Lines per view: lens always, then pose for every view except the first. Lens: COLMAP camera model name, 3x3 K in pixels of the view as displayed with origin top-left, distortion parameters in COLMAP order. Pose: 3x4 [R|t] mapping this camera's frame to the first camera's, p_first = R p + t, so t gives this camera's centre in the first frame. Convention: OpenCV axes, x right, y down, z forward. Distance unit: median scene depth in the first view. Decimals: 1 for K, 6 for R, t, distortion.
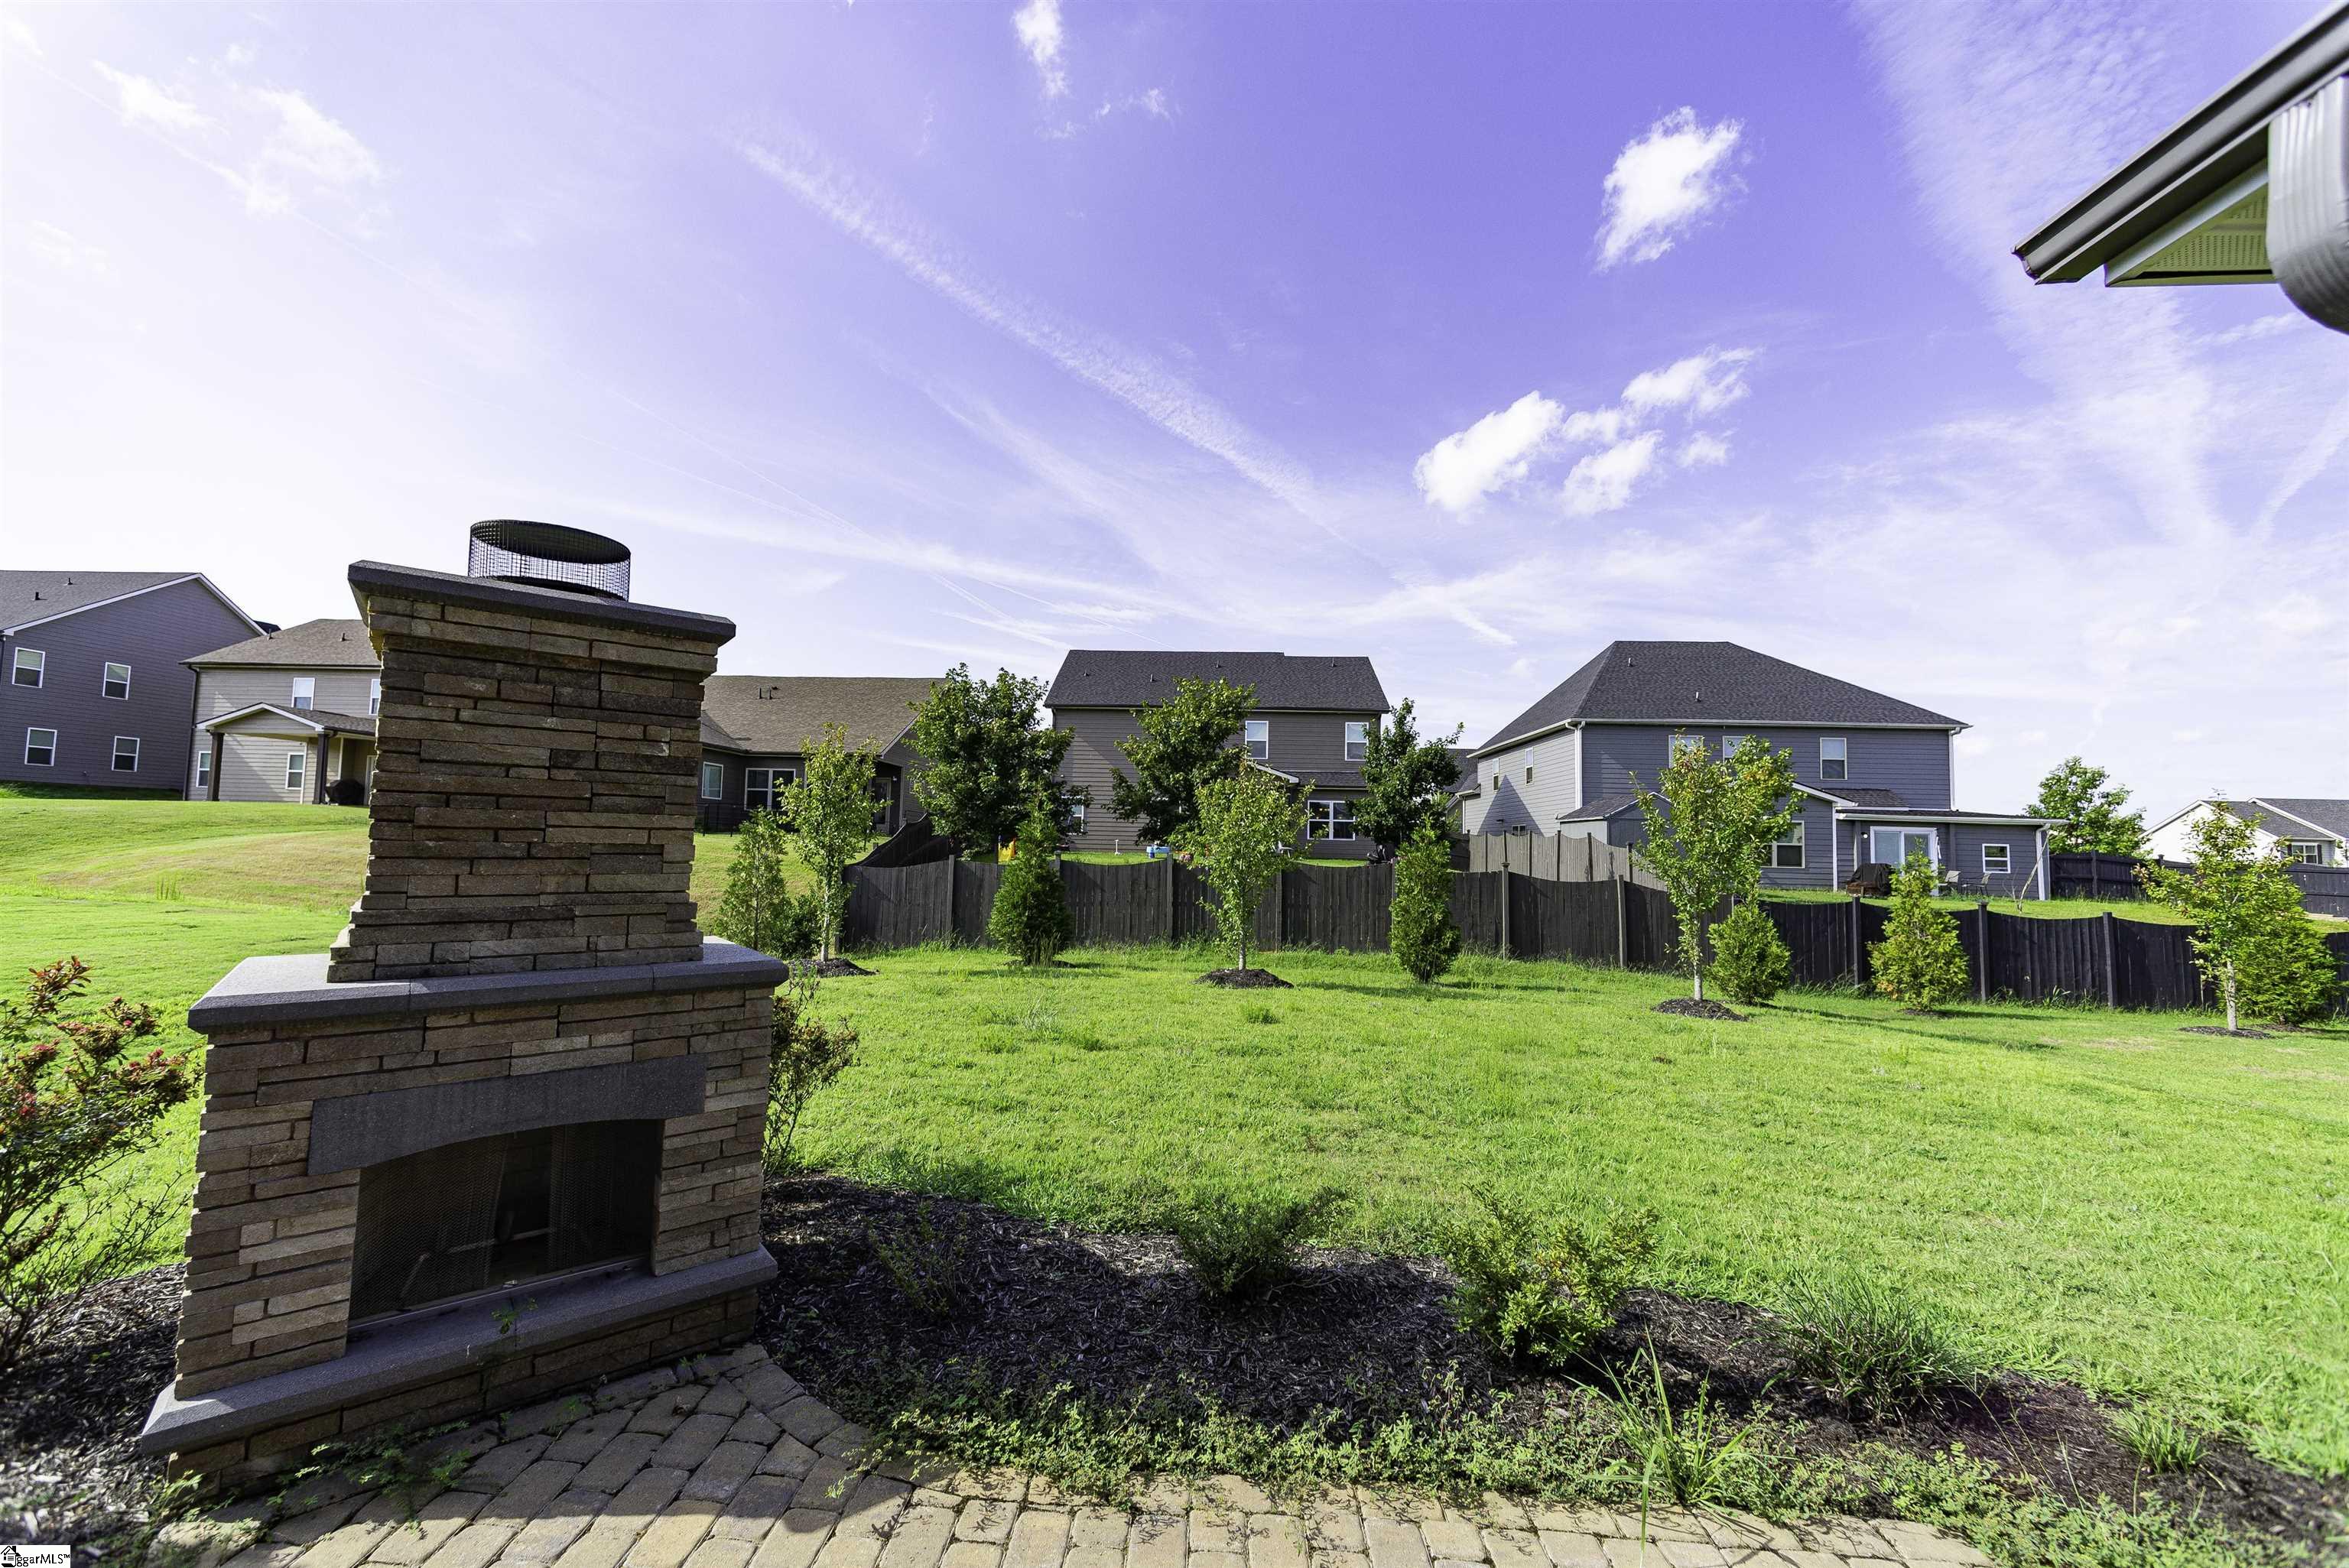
lens RADIAL K [[913.2, 0, 1172.2], [0, 913.2, 778.4], [0, 0, 1]] dist [0.003043, 0.000392]
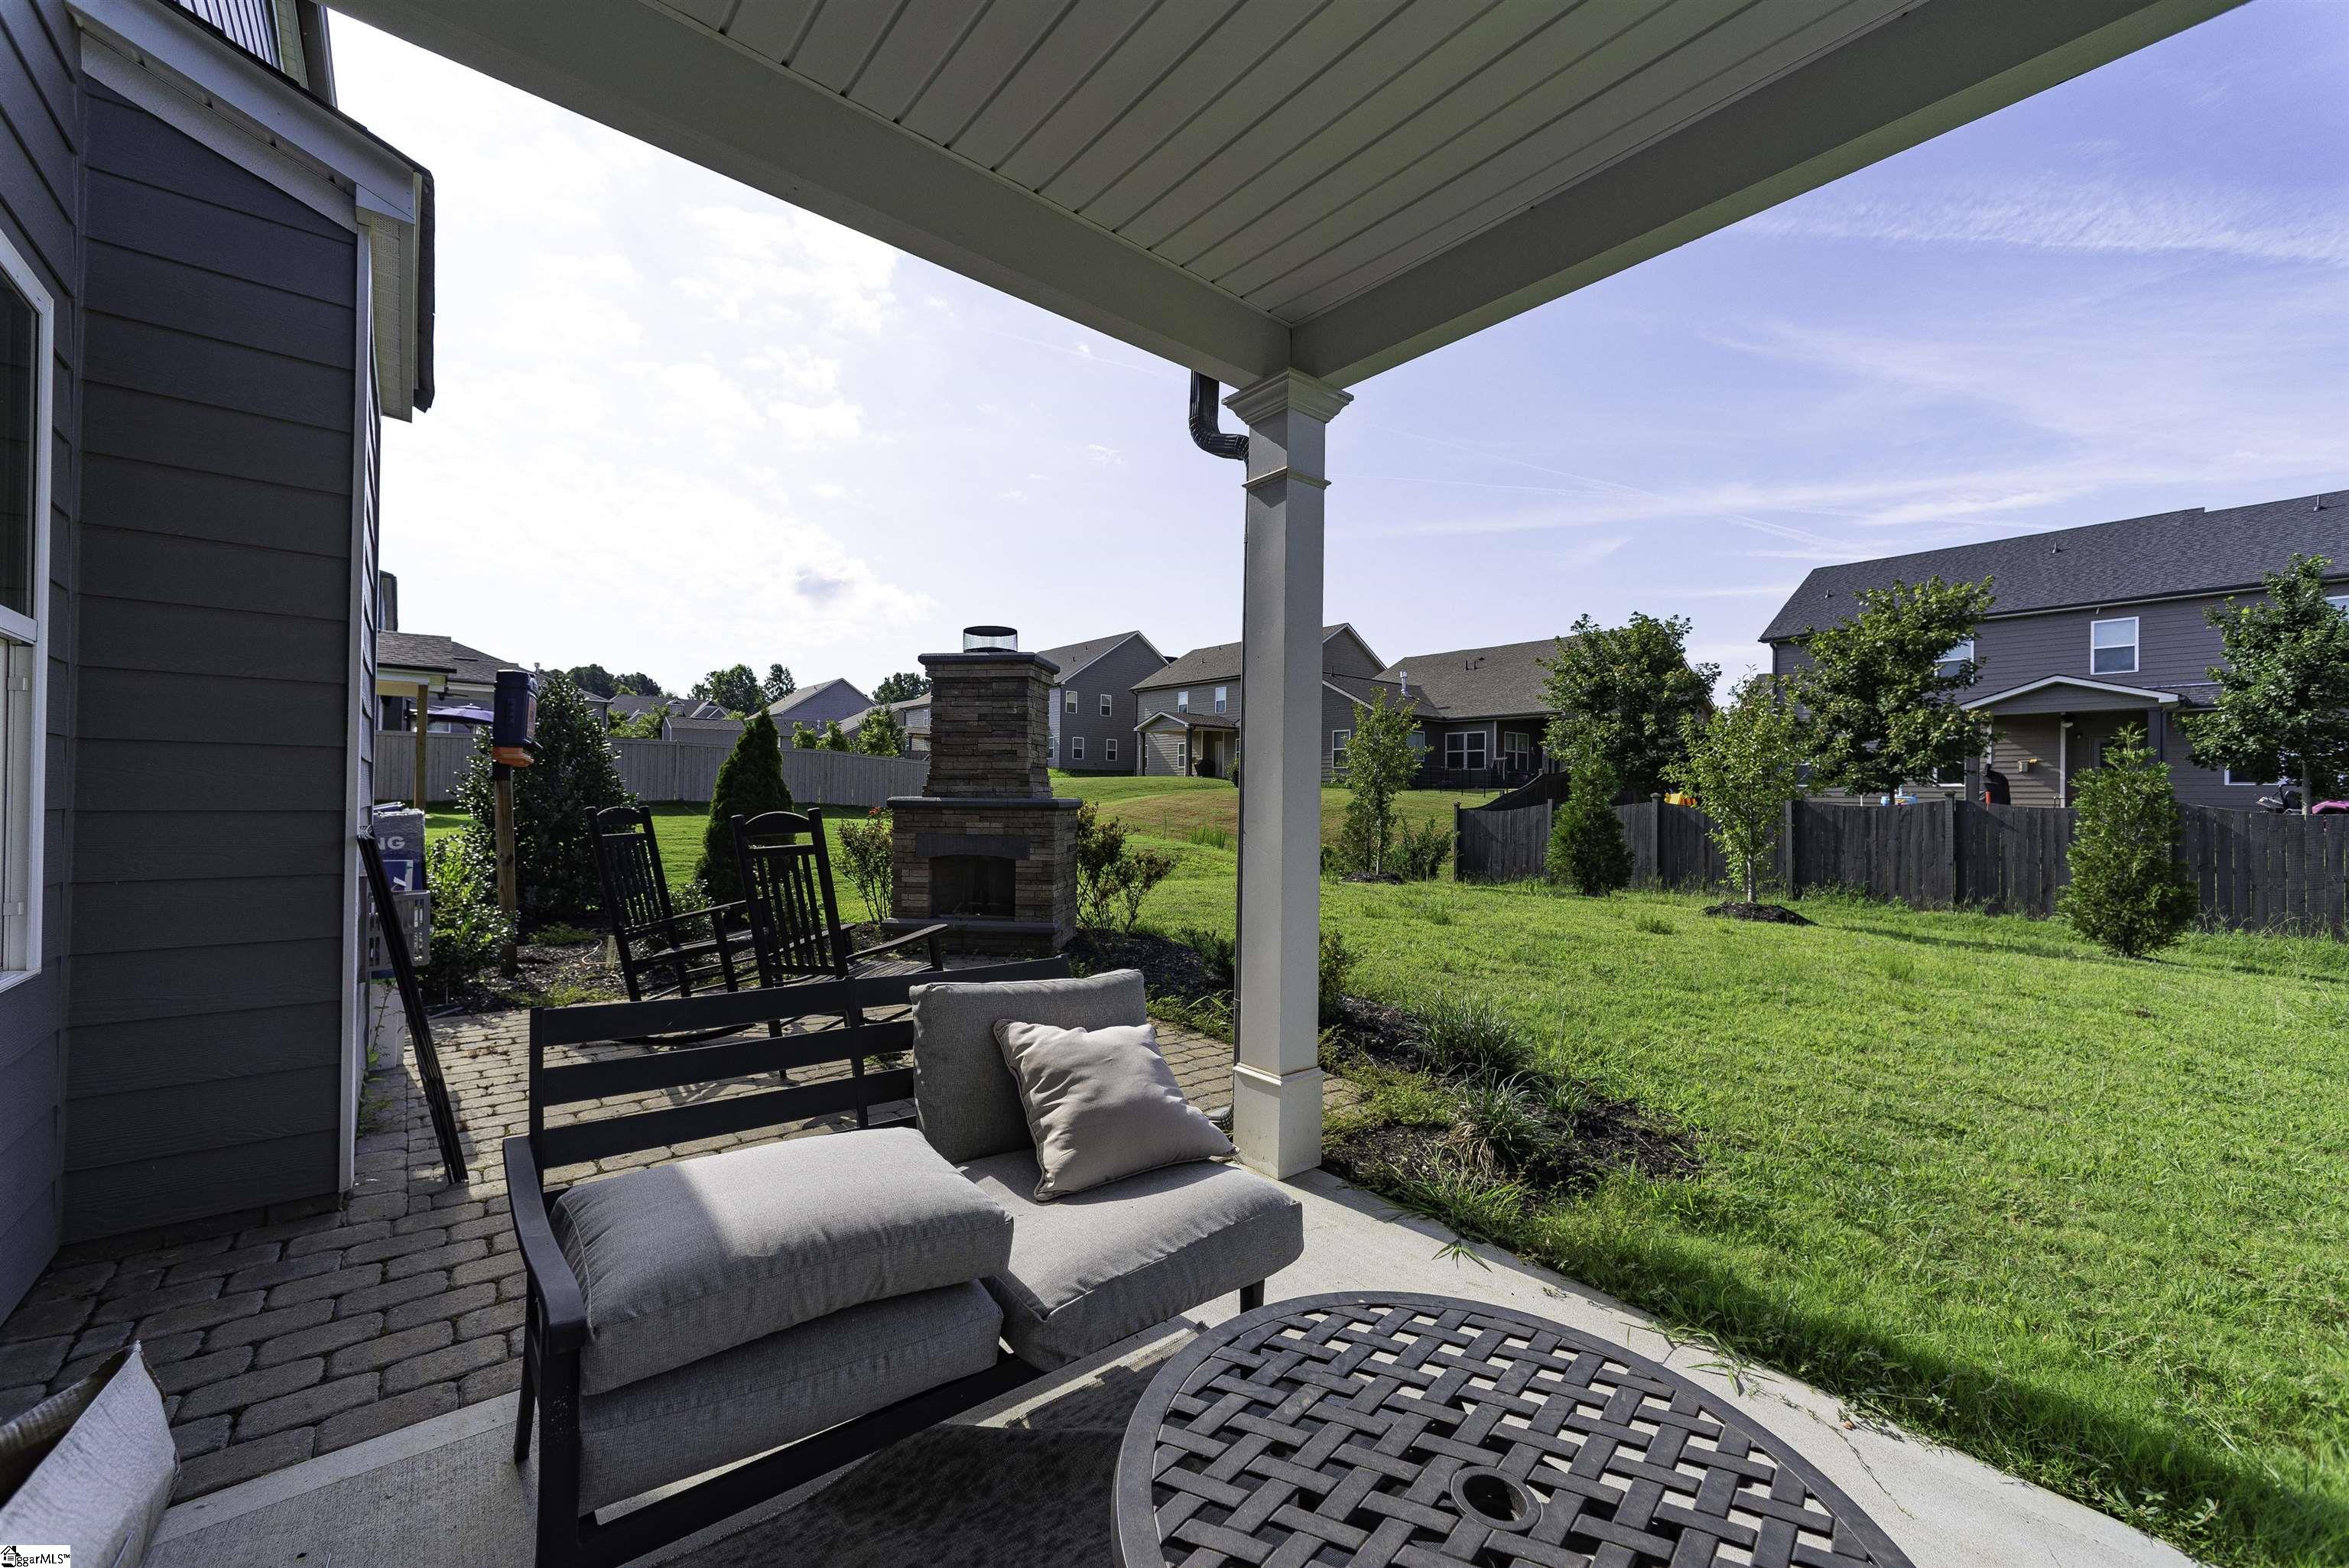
lens RADIAL K [[930.6, 0, 1166.2], [0, 930.6, 781.0], [0, 0, 1]] dist [0.003055, 0.000563]
pose [[0.671369, -0.027326, -0.740619, 1.520183], [0.054535, 0.998432, 0.012597, 0.144104], [0.739114, -0.048847, 0.671807, -0.363751]]
